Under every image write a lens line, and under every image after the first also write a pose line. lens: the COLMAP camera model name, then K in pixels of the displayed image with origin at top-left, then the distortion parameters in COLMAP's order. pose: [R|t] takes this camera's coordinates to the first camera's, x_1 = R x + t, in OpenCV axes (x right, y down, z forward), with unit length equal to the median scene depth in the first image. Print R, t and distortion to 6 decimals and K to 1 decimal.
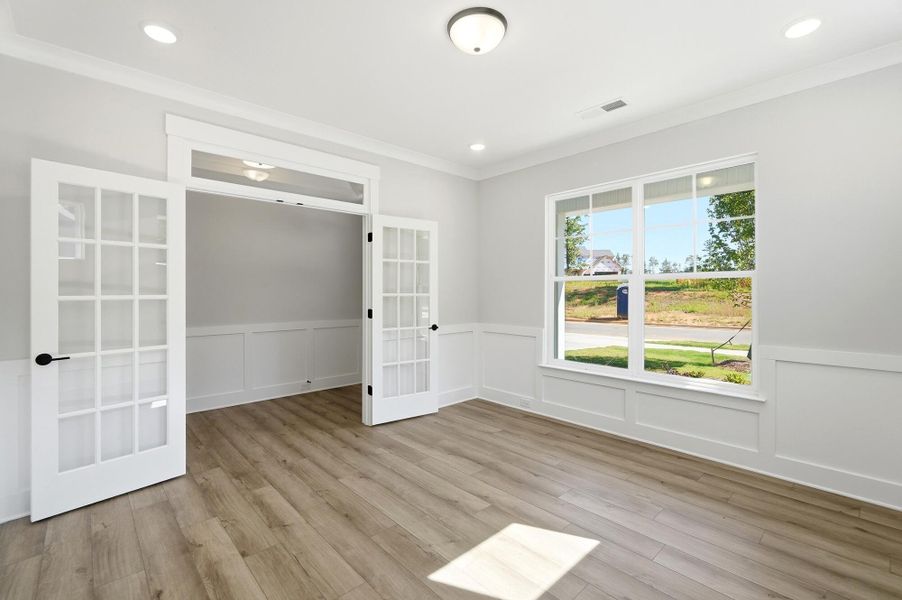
lens RADIAL K [[391.5, 0, 448.9], [0, 391.5, 295.6], [0, 0, 1]] dist [0.000272, -0.000232]
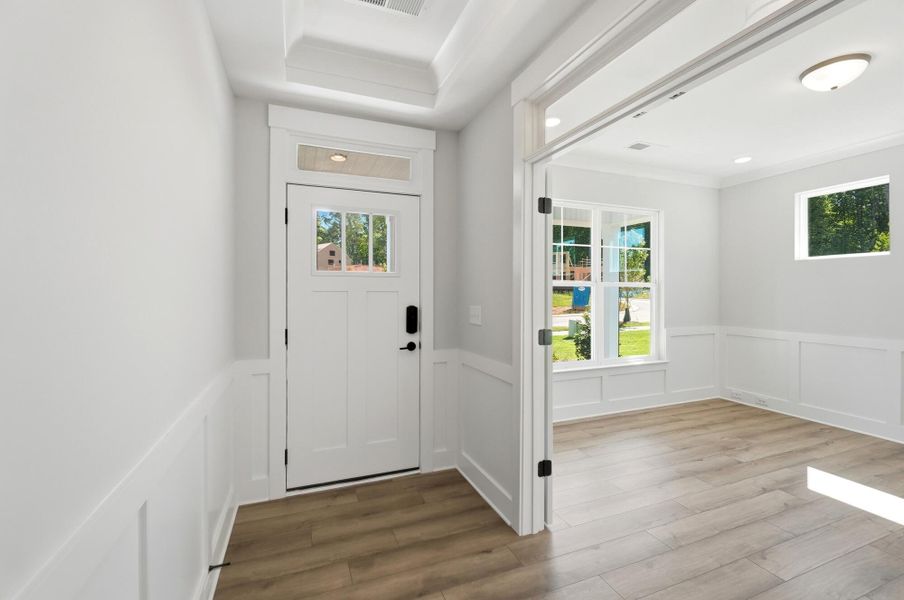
lens RADIAL K [[392.4, 0, 450.7], [0, 392.4, 296.1], [0, 0, 1]] dist [0.000272, -0.000232]
pose [[0.363753, -0.004512, 0.931484, -1.093235], [0.007966, 0.999967, 0.001733, -0.019267], [-0.931461, 0.006790, 0.363777, 1.263784]]
